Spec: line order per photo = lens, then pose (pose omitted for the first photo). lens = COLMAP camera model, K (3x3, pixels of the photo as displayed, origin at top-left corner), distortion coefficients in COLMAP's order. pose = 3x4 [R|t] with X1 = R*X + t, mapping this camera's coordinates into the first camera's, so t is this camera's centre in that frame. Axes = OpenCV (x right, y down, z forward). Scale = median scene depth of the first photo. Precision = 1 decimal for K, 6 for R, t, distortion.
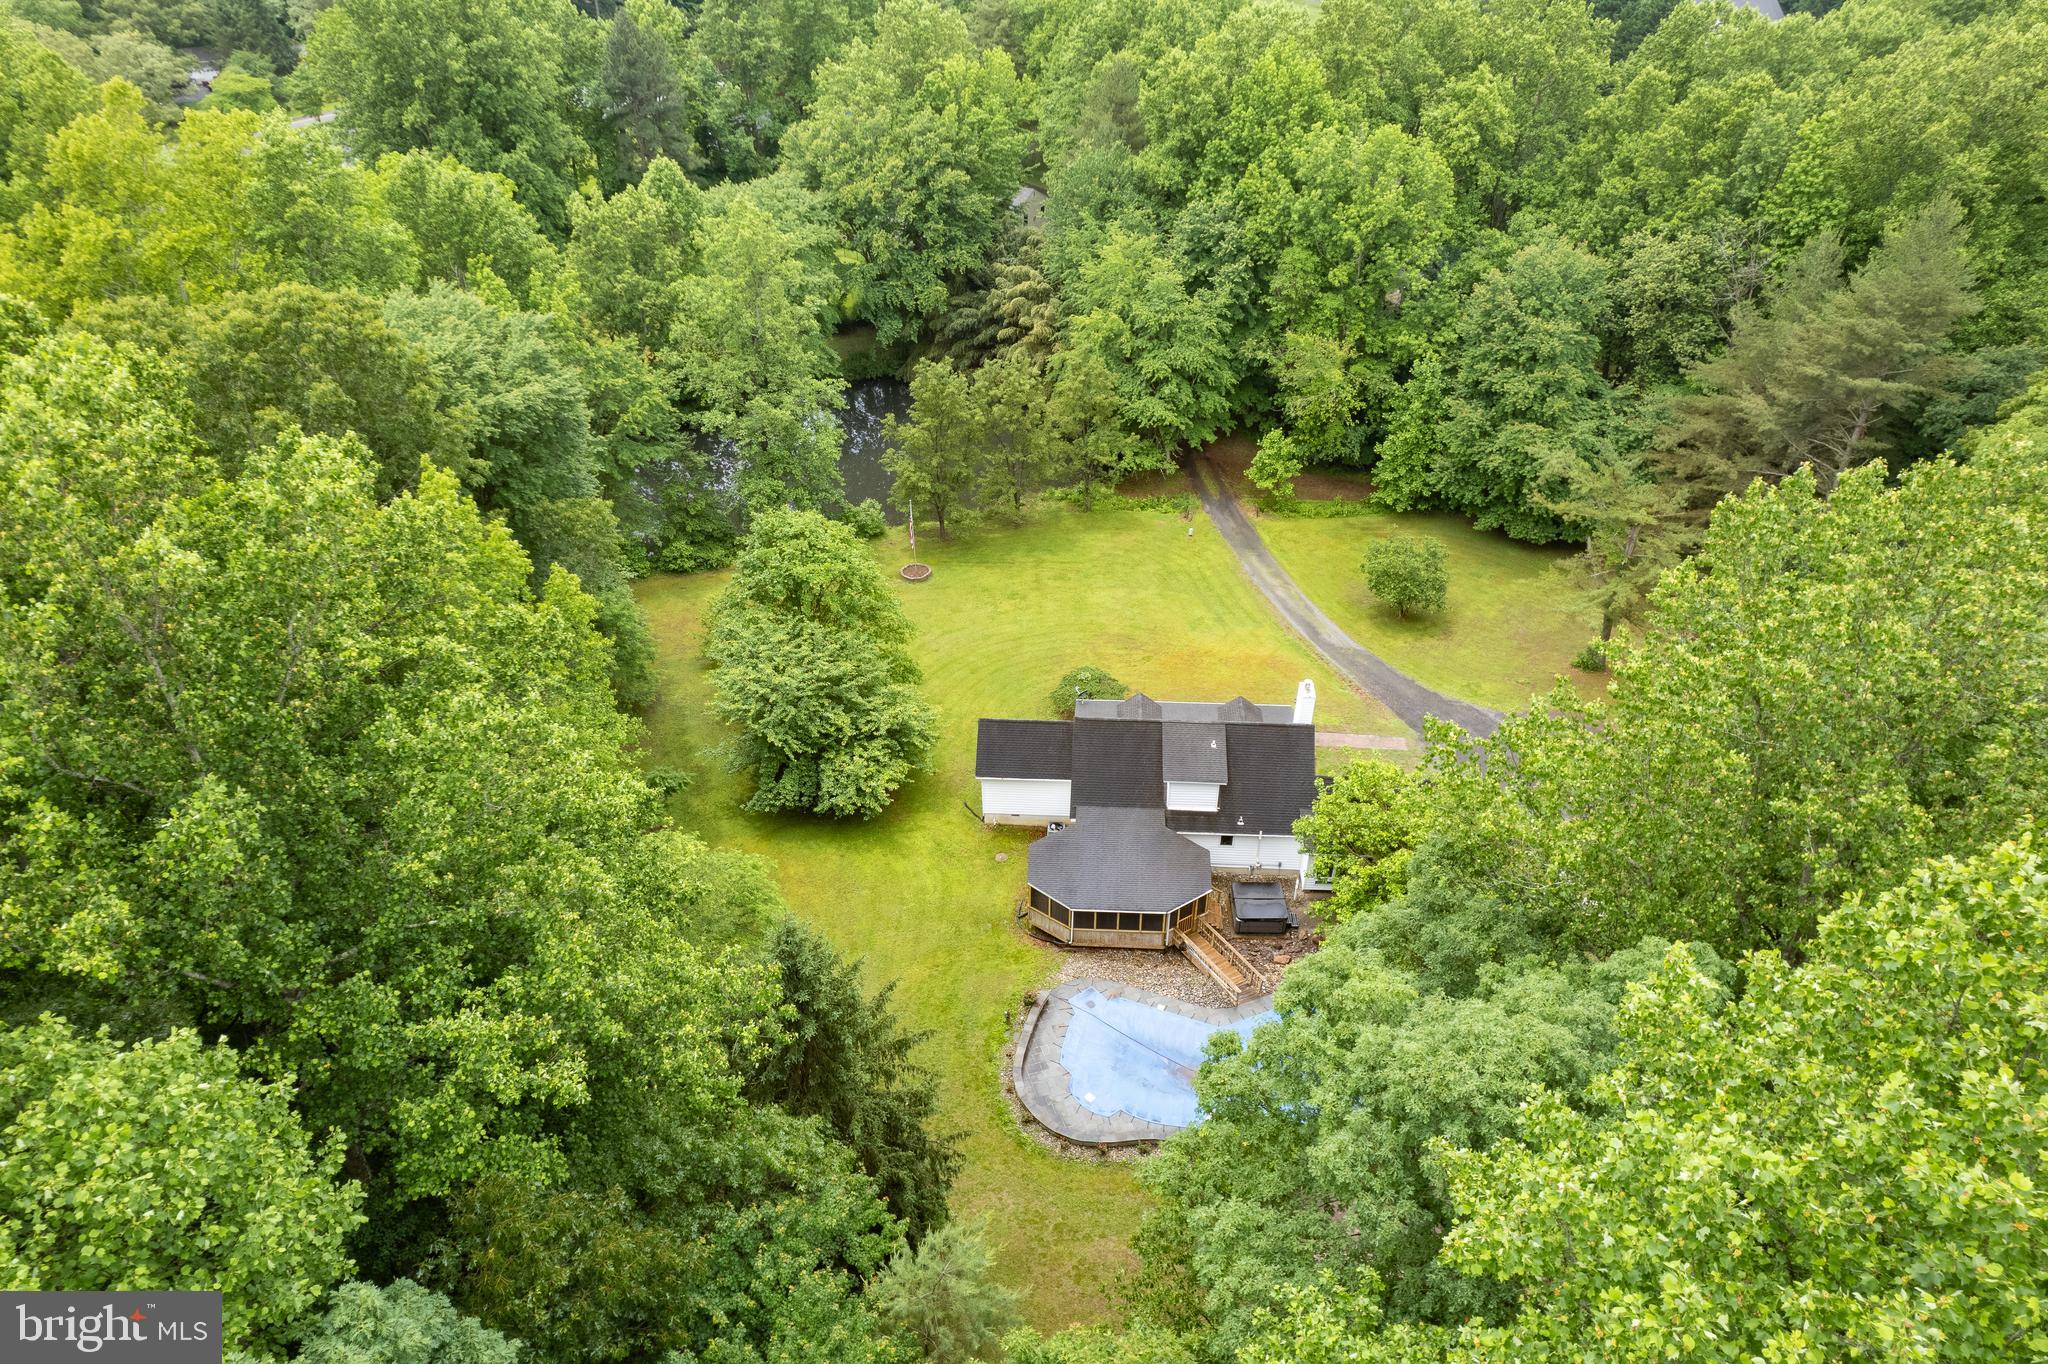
lens RADIAL K [[1311.3, 0, 1028.2], [0, 1311.3, 690.8], [0, 0, 1]] dist [-0.074087, 0.066097]
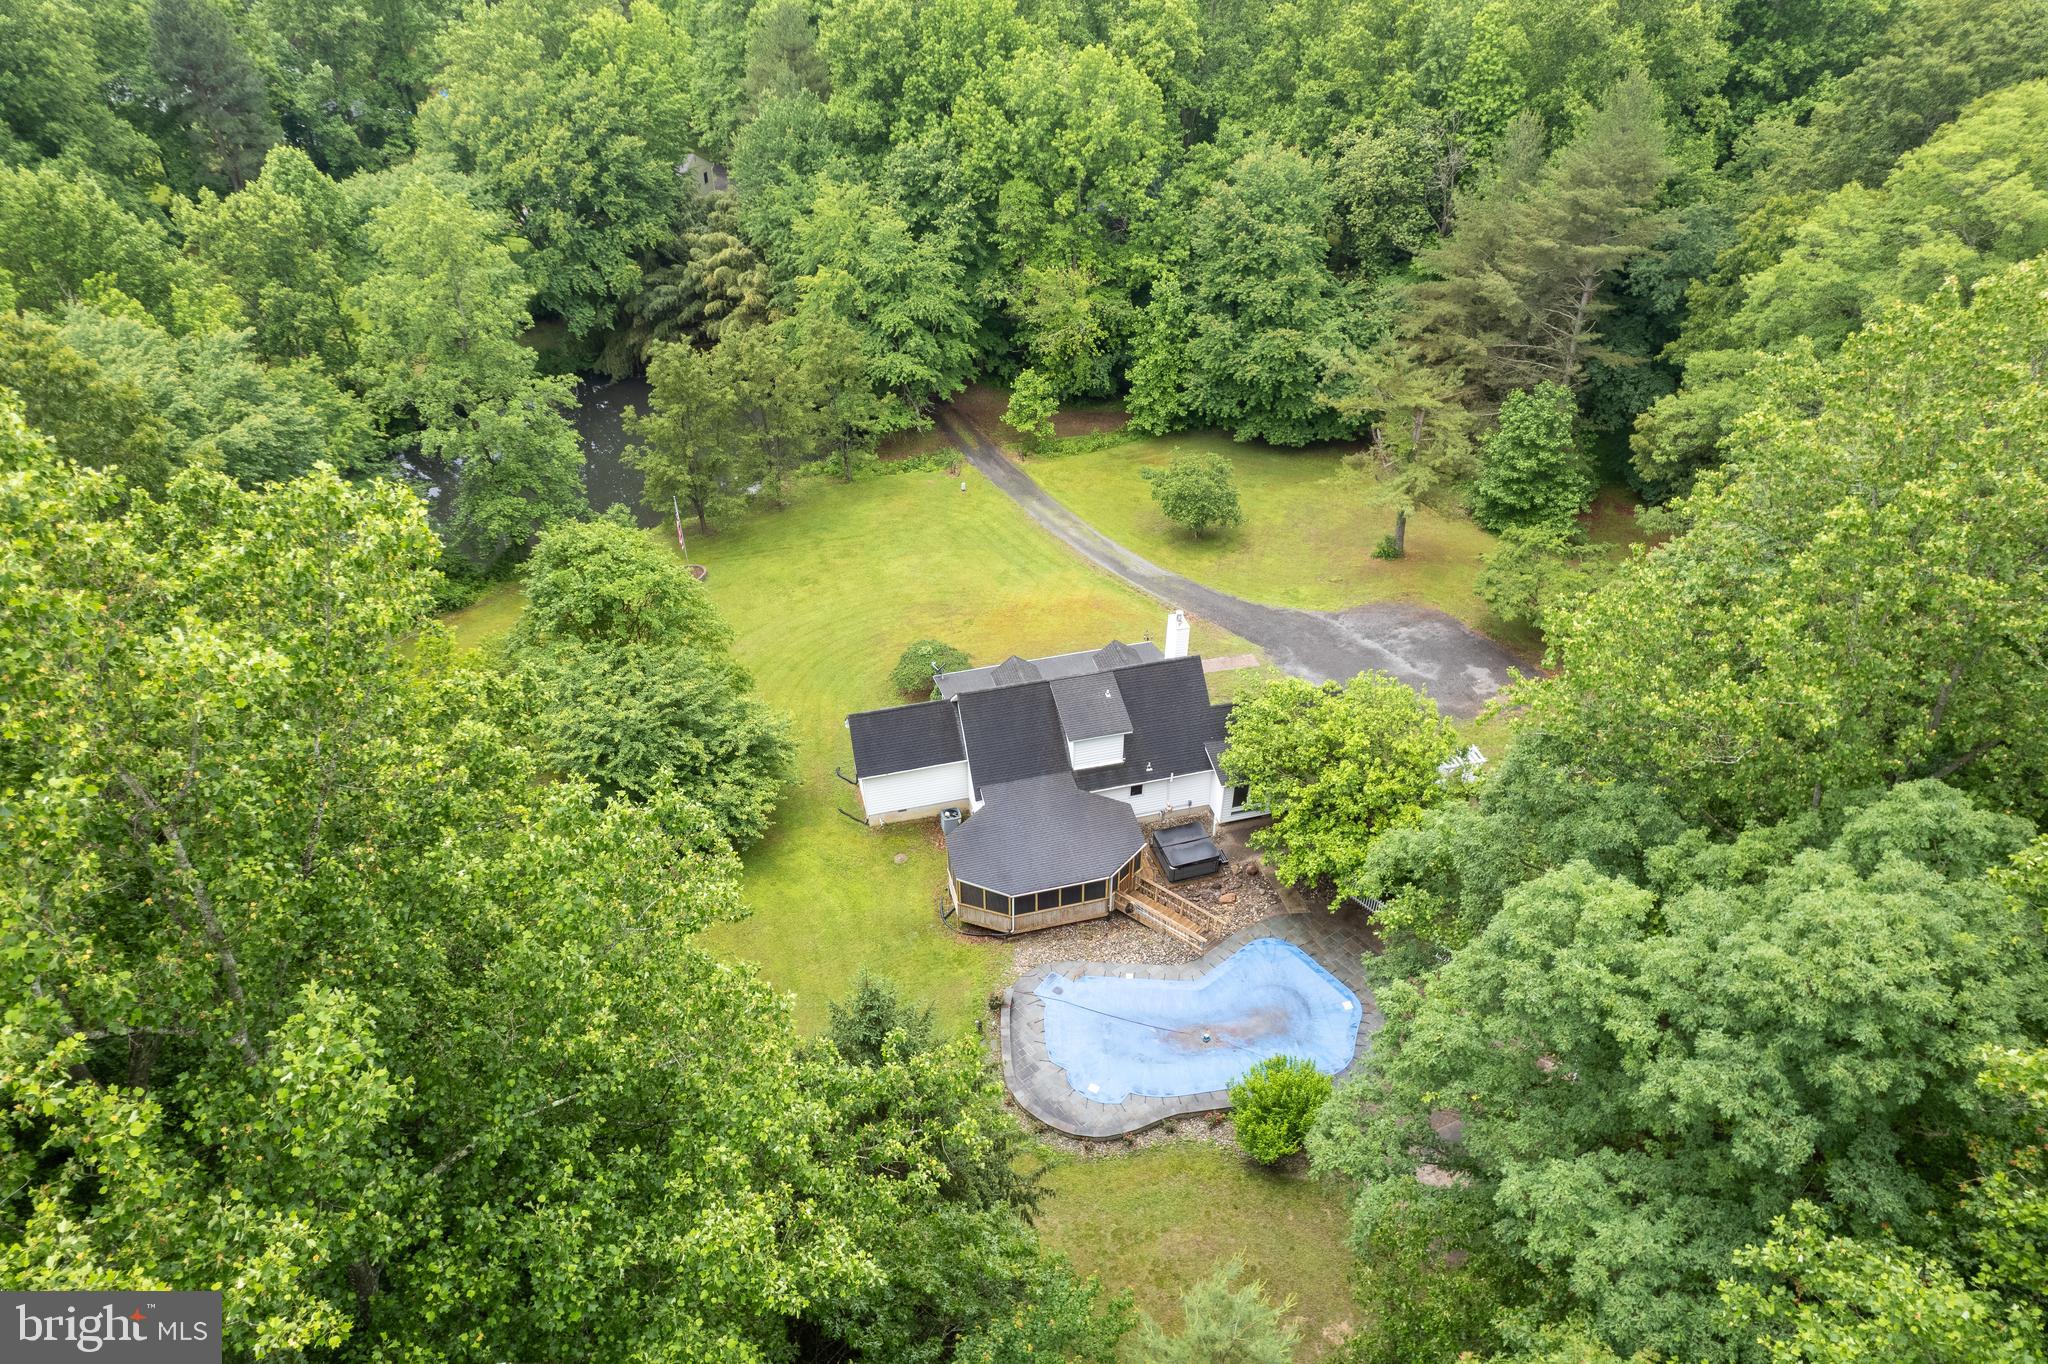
lens RADIAL K [[1311.3, 0, 1031.3], [0, 1311.3, 687.6], [0, 0, 1]] dist [-0.074087, 0.066097]
pose [[0.951810, -0.185877, 0.243942, -0.101616], [0.180566, 0.982571, 0.044162, -0.011189], [-0.247899, 0.002014, 0.968784, 0.065241]]
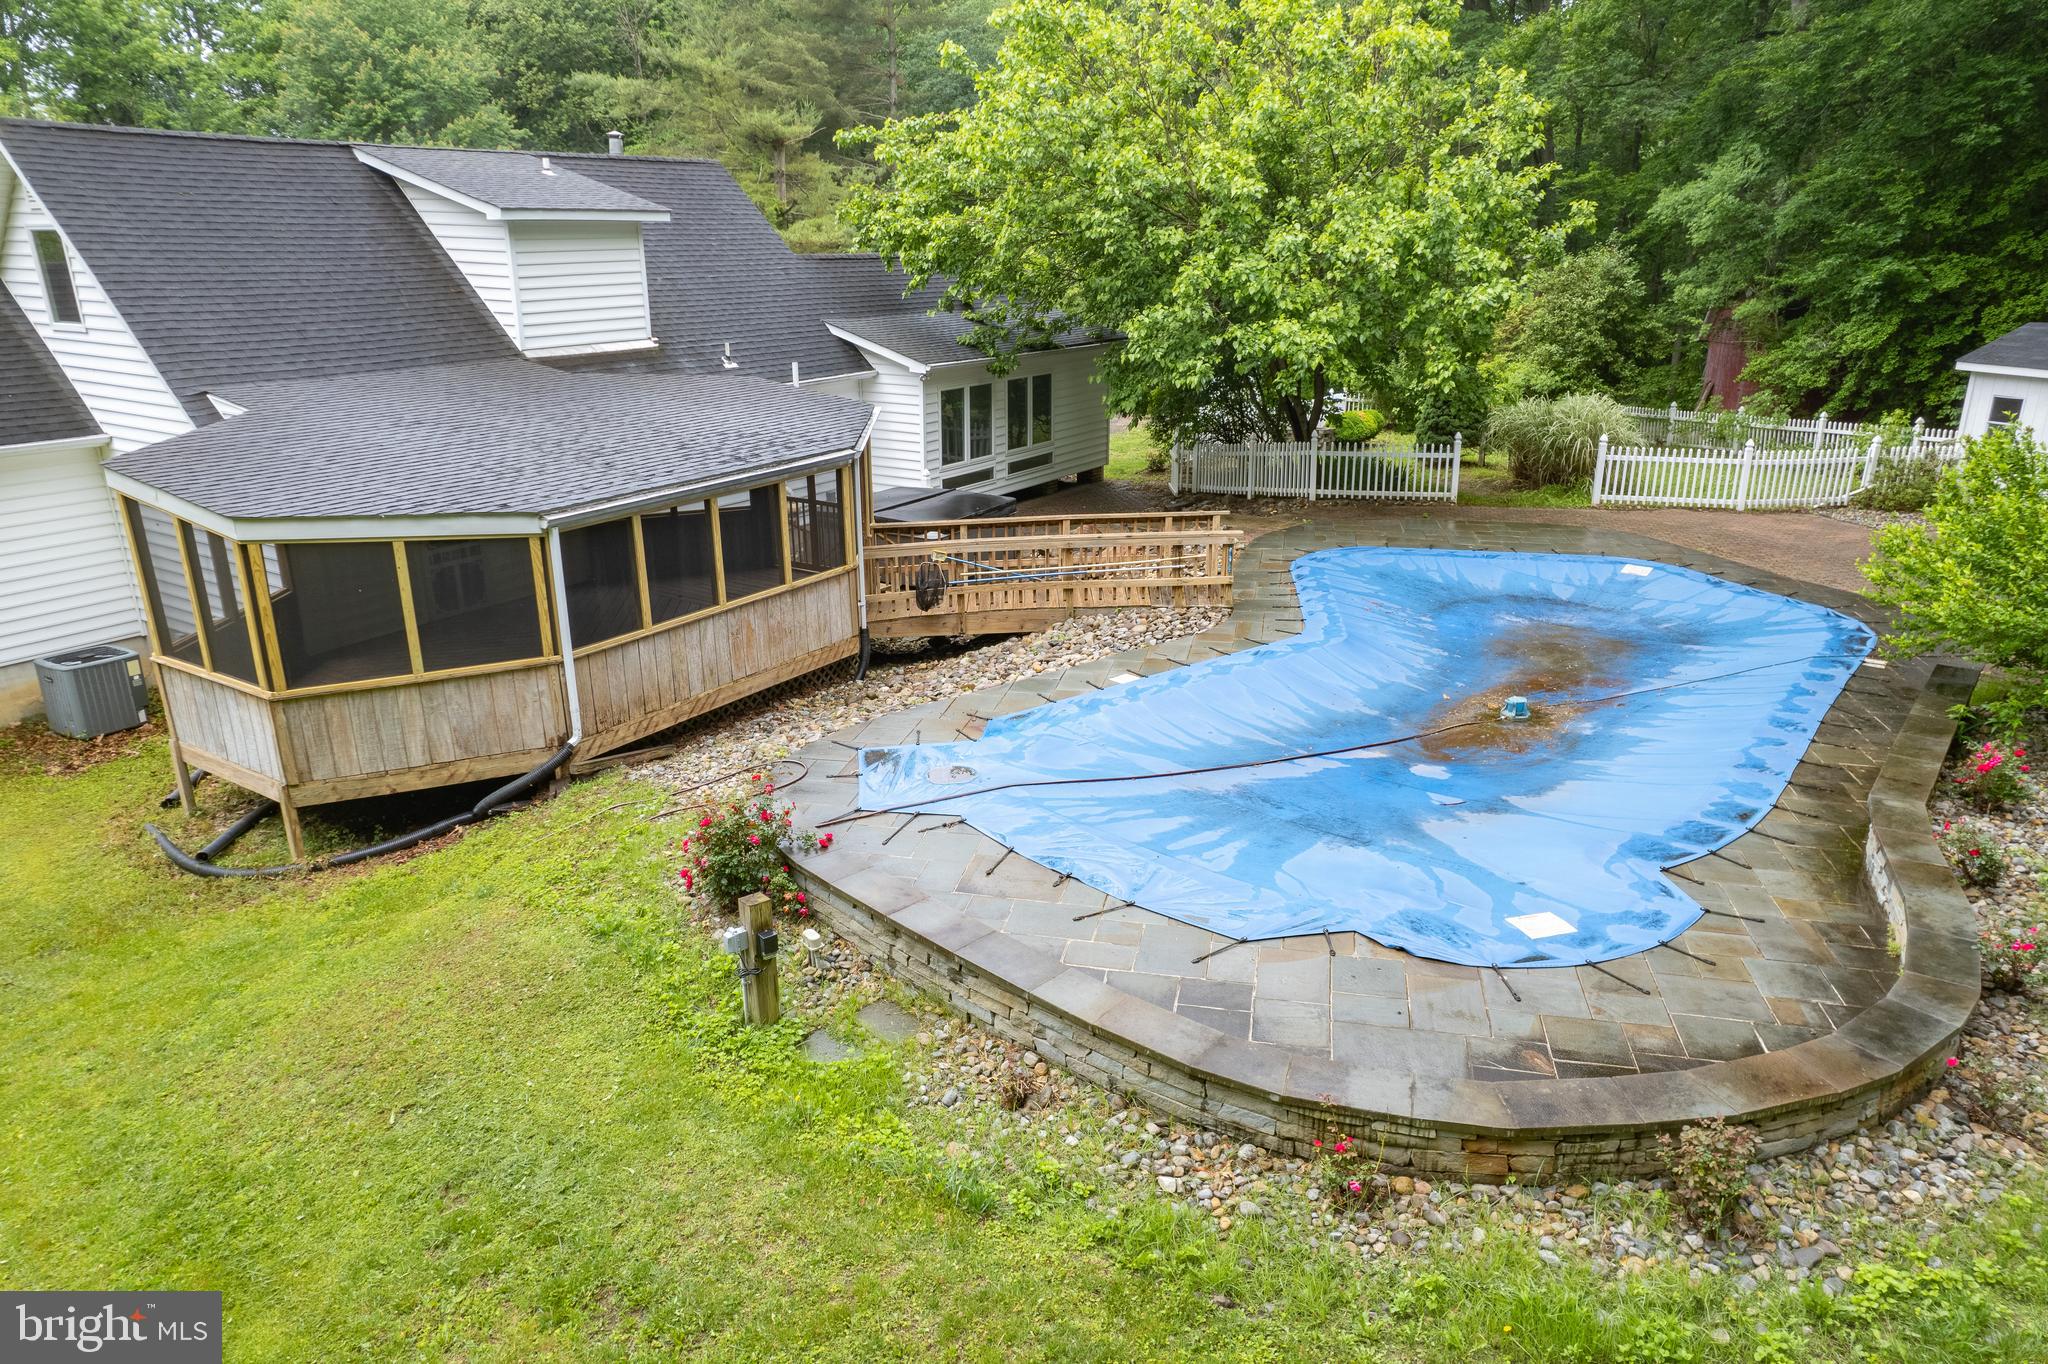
lens RADIAL K [[1311.3, 0, 1034.5], [0, 1311.3, 688.9], [0, 0, 1]] dist [-0.074087, 0.066097]
pose [[0.499388, -0.288263, 0.817017, -0.065982], [0.515372, 0.856872, -0.012688, 0.153549], [-0.696422, 0.427404, 0.576474, 0.563180]]
